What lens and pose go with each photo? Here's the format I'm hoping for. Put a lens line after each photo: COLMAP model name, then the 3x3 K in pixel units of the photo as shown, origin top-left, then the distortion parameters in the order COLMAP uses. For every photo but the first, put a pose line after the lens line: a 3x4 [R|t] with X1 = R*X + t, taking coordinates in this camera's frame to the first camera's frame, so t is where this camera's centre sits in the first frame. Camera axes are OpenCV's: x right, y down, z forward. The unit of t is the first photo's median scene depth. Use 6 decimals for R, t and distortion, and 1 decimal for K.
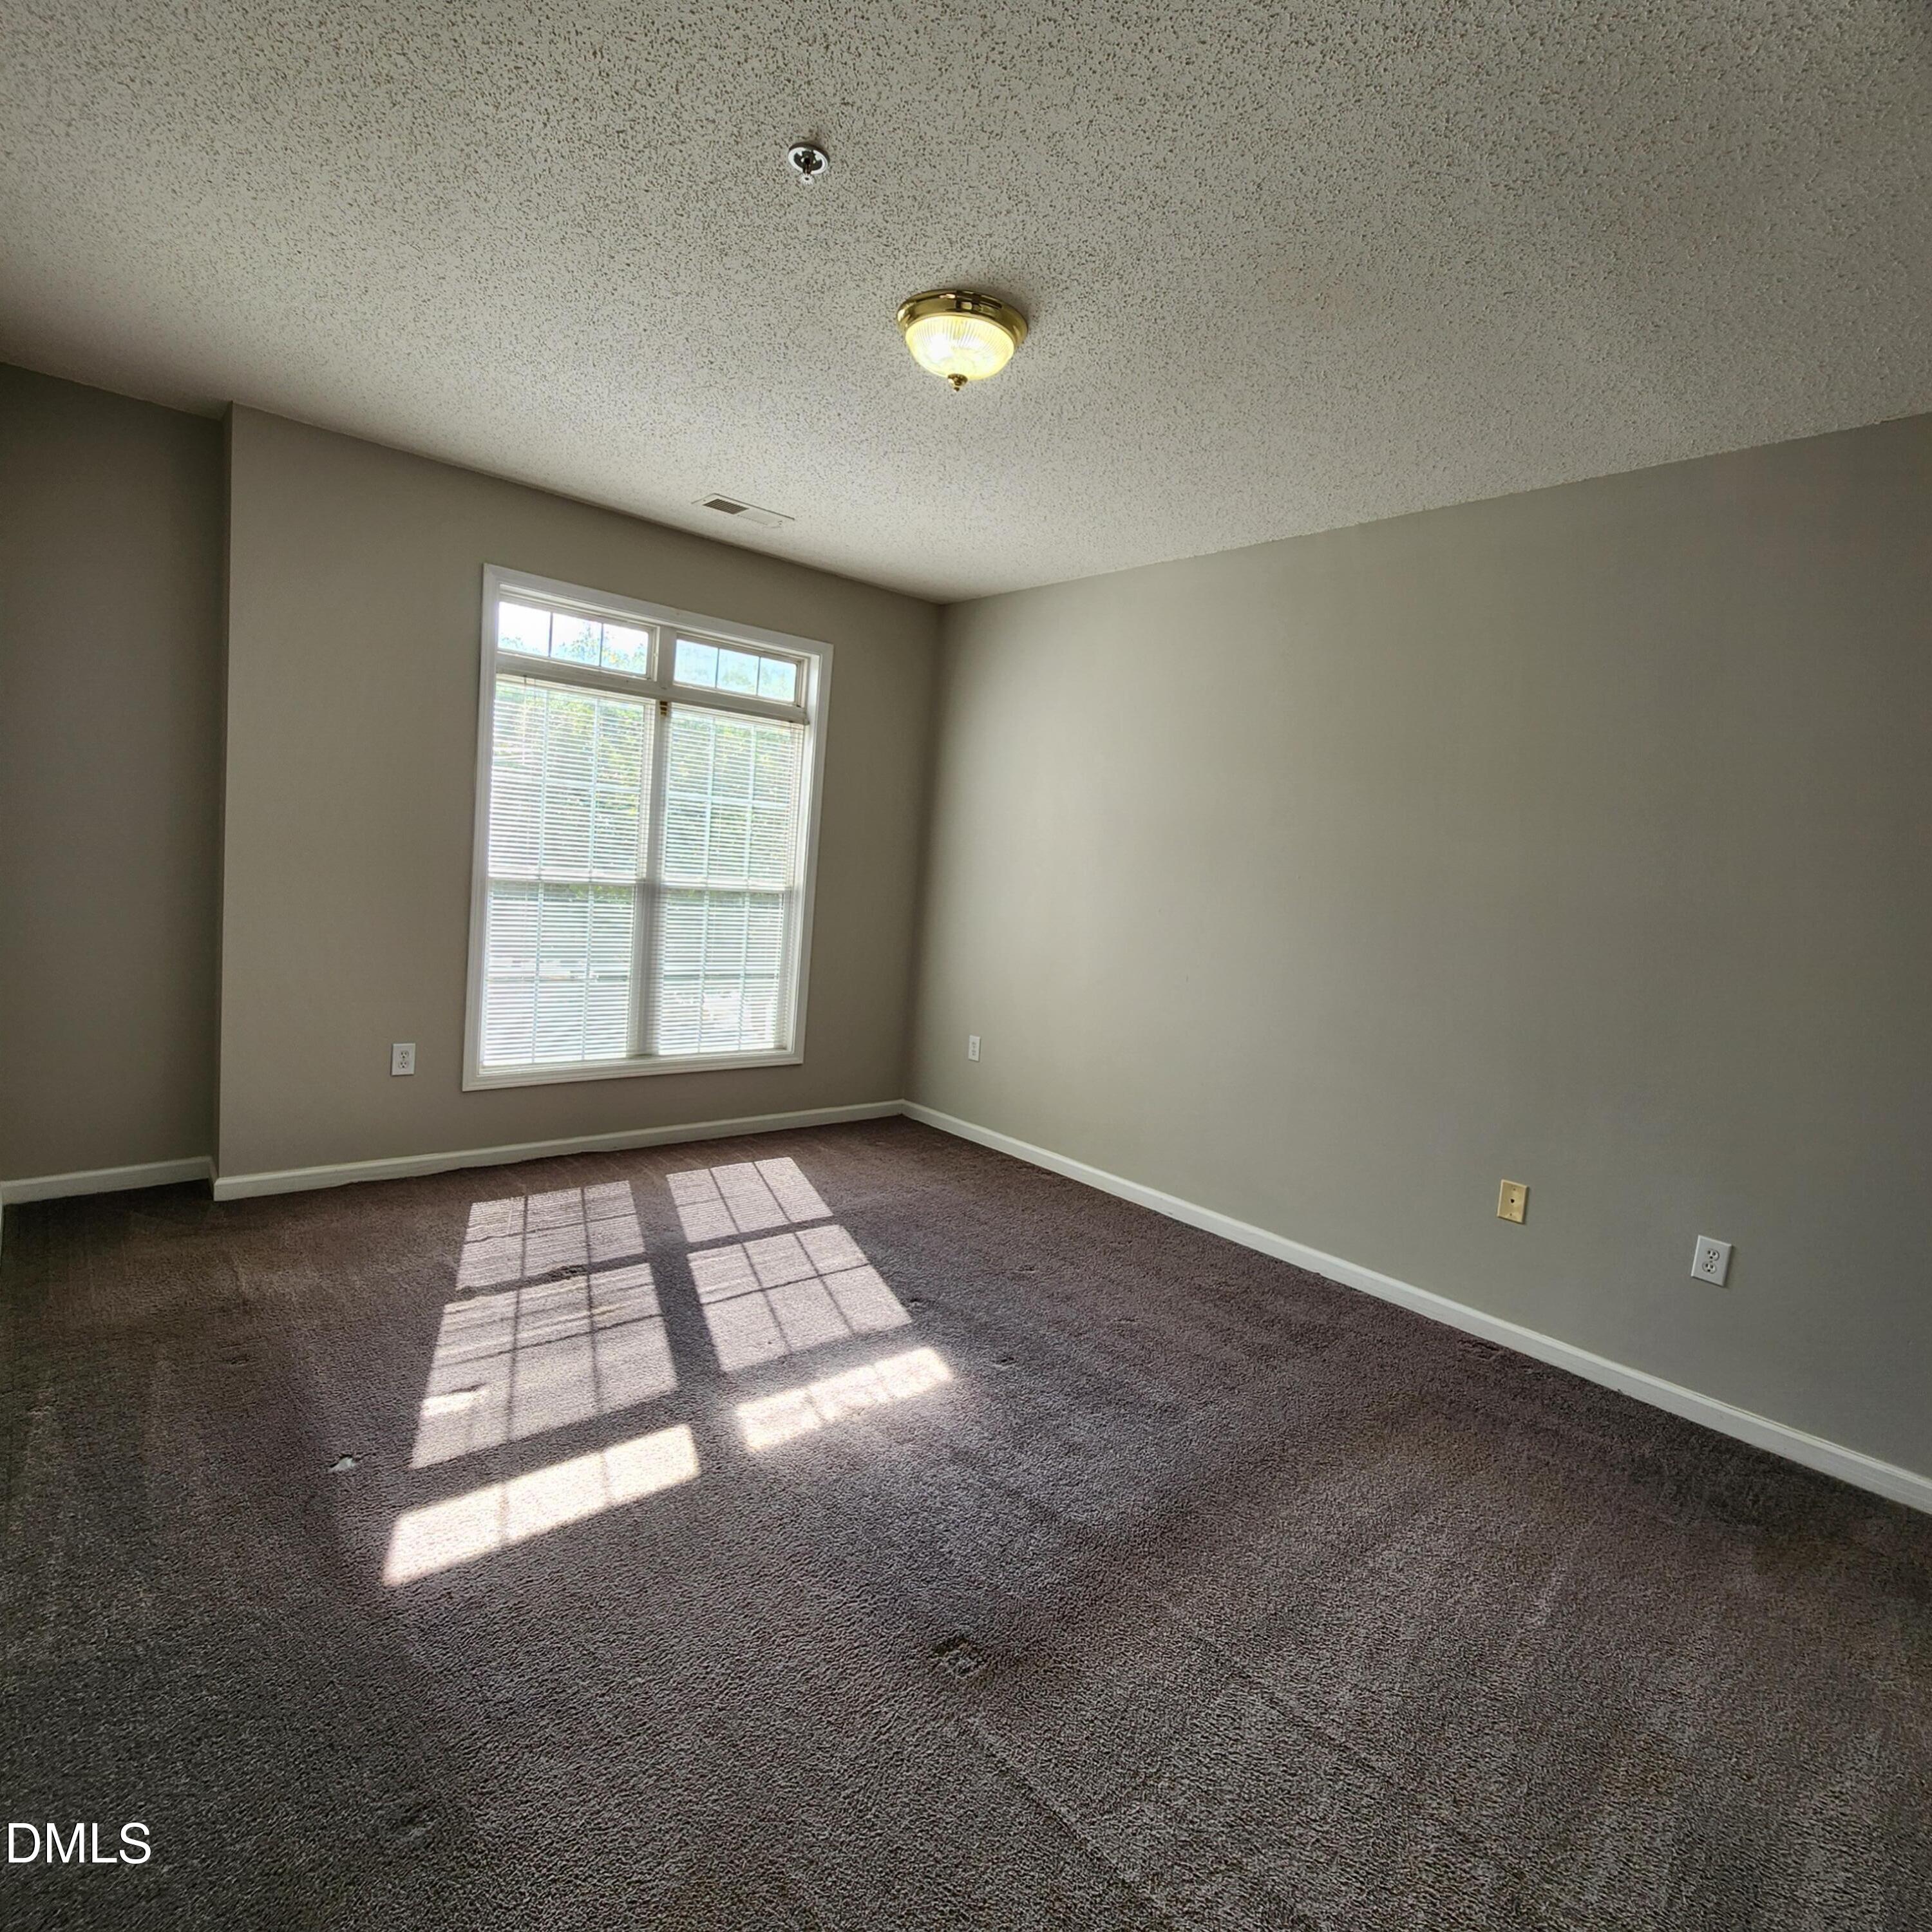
lens RADIAL K [[1054.1, 0, 979.6], [0, 1054.1, 965.5], [0, 0, 1]] dist [0.002194, -0.002801]
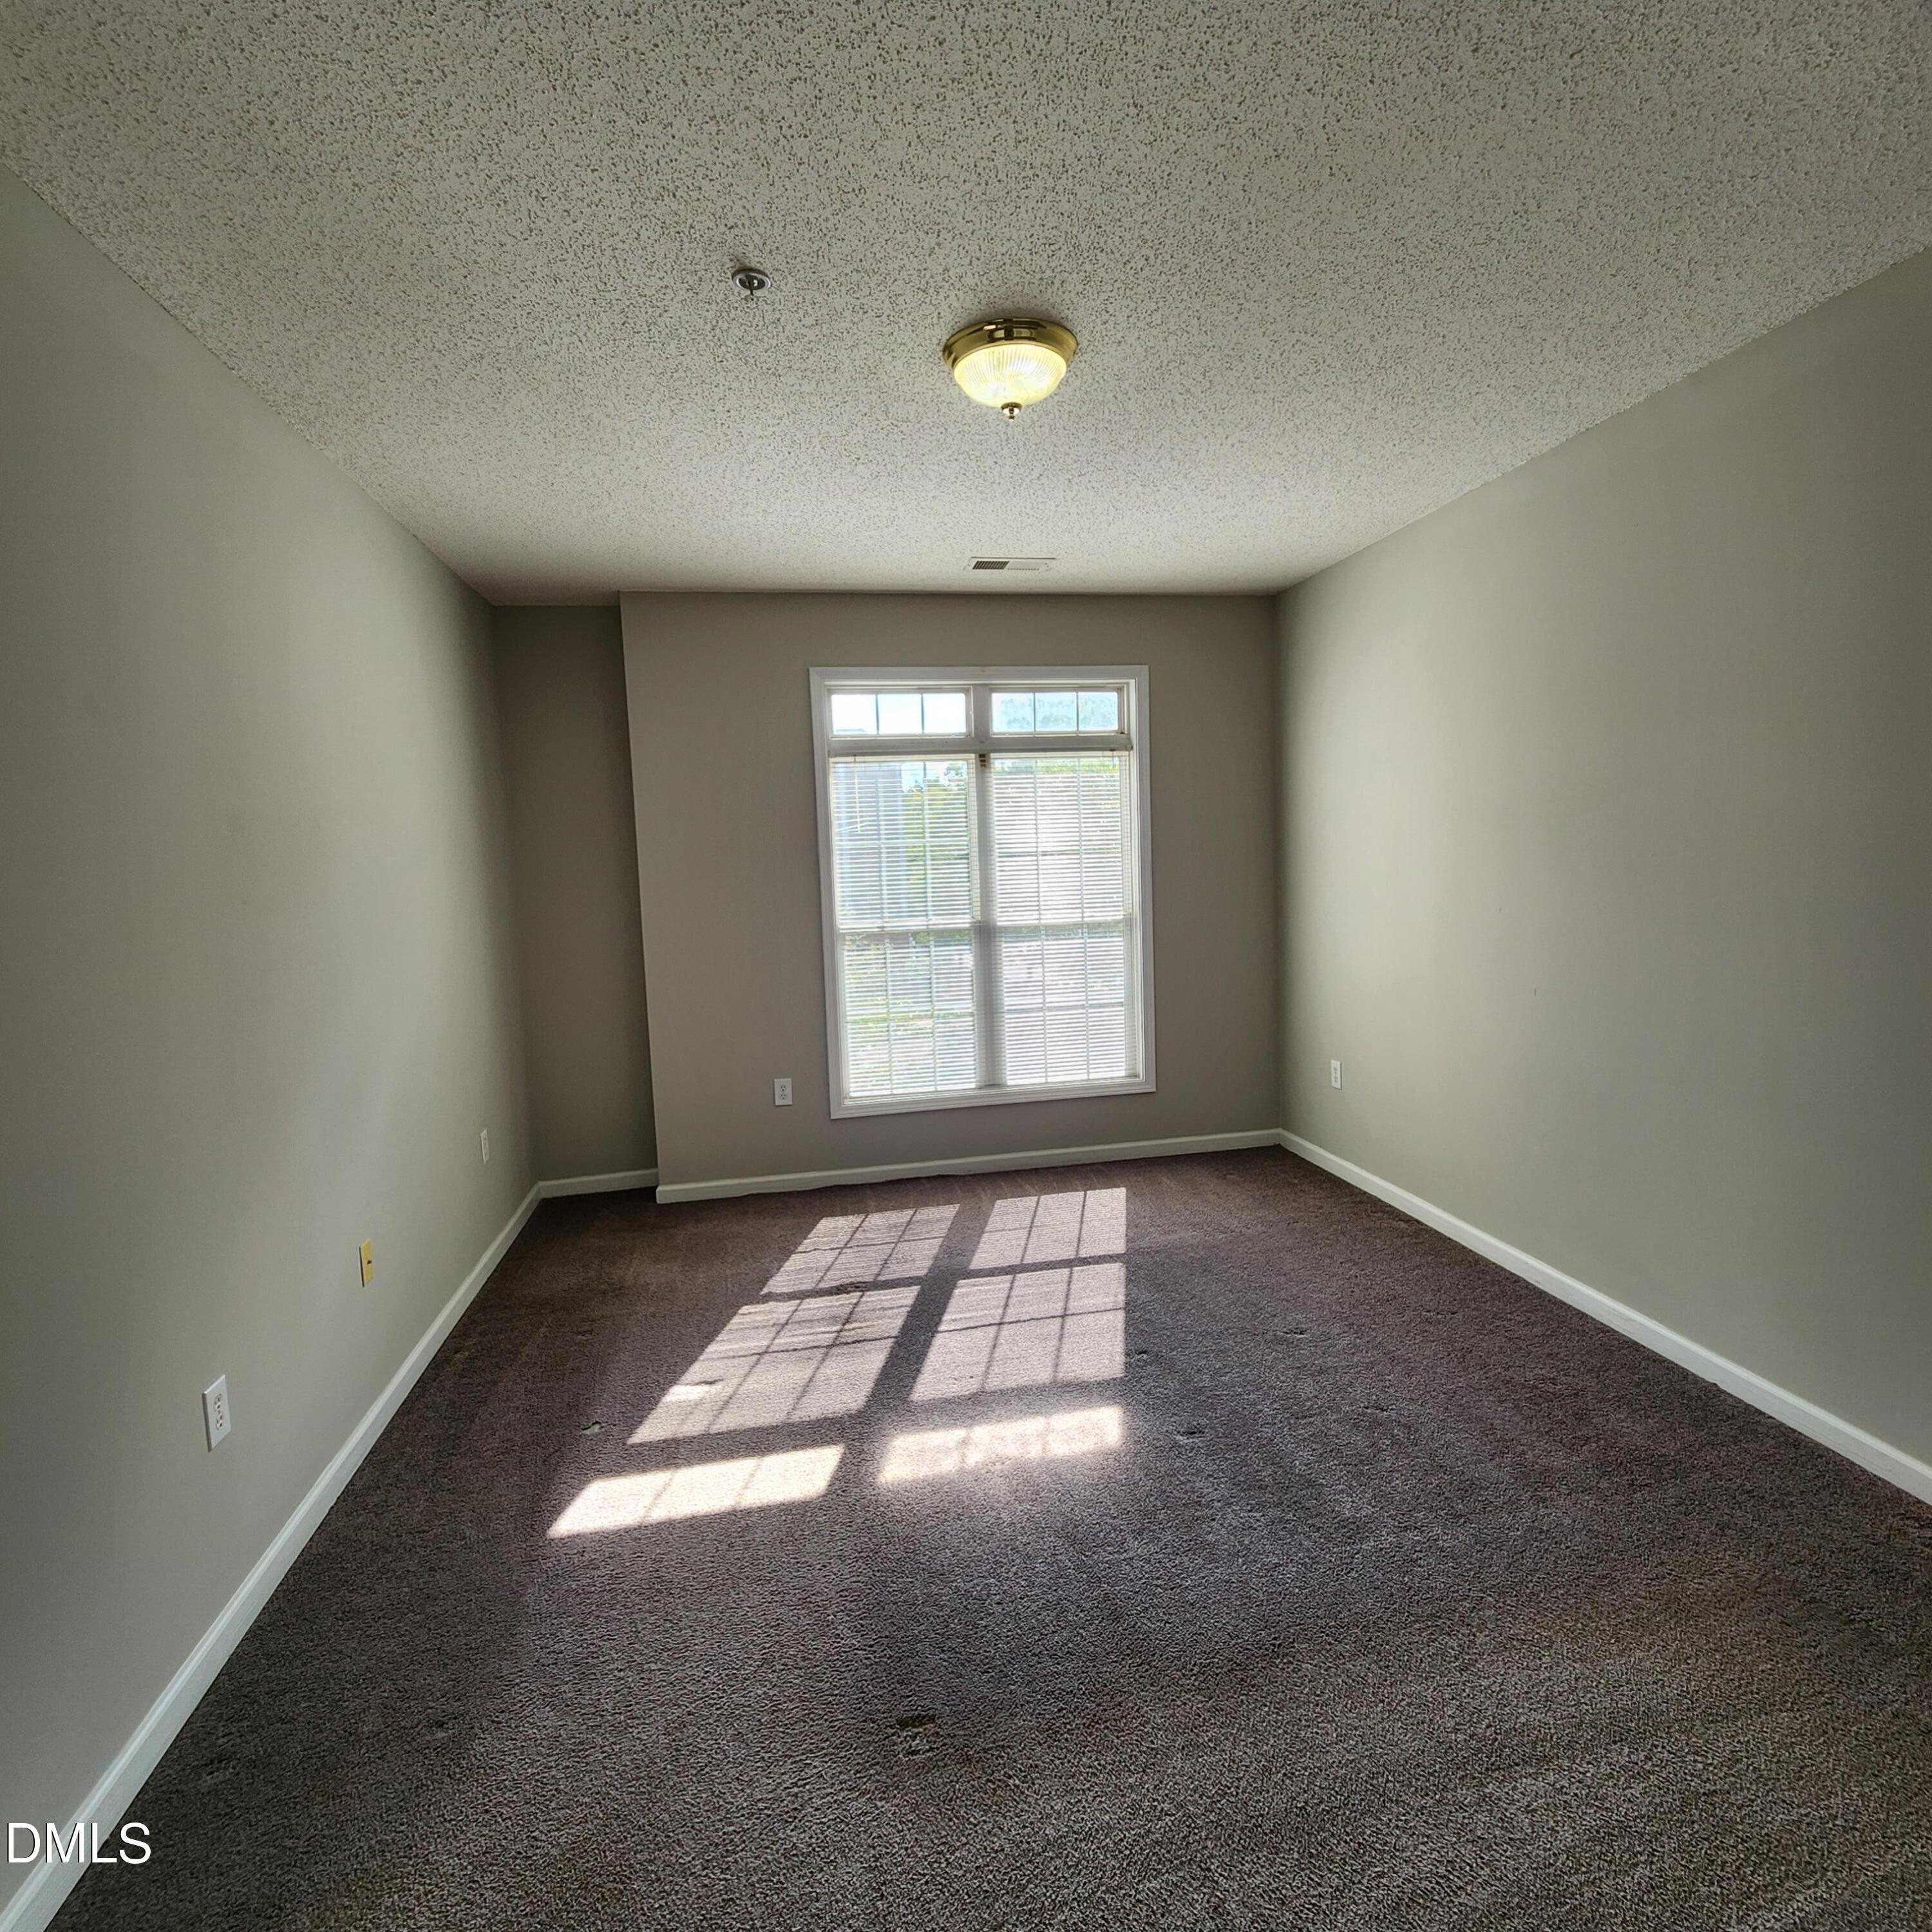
lens RADIAL K [[1054.1, 0, 977.4], [0, 1054.1, 965.3], [0, 0, 1]] dist [0.002194, -0.002801]
pose [[0.853706, -0.060737, -0.517201, 0.293877], [0.056760, 0.998111, -0.023523, -0.015343], [0.517653, -0.009274, 0.855541, 0.102490]]
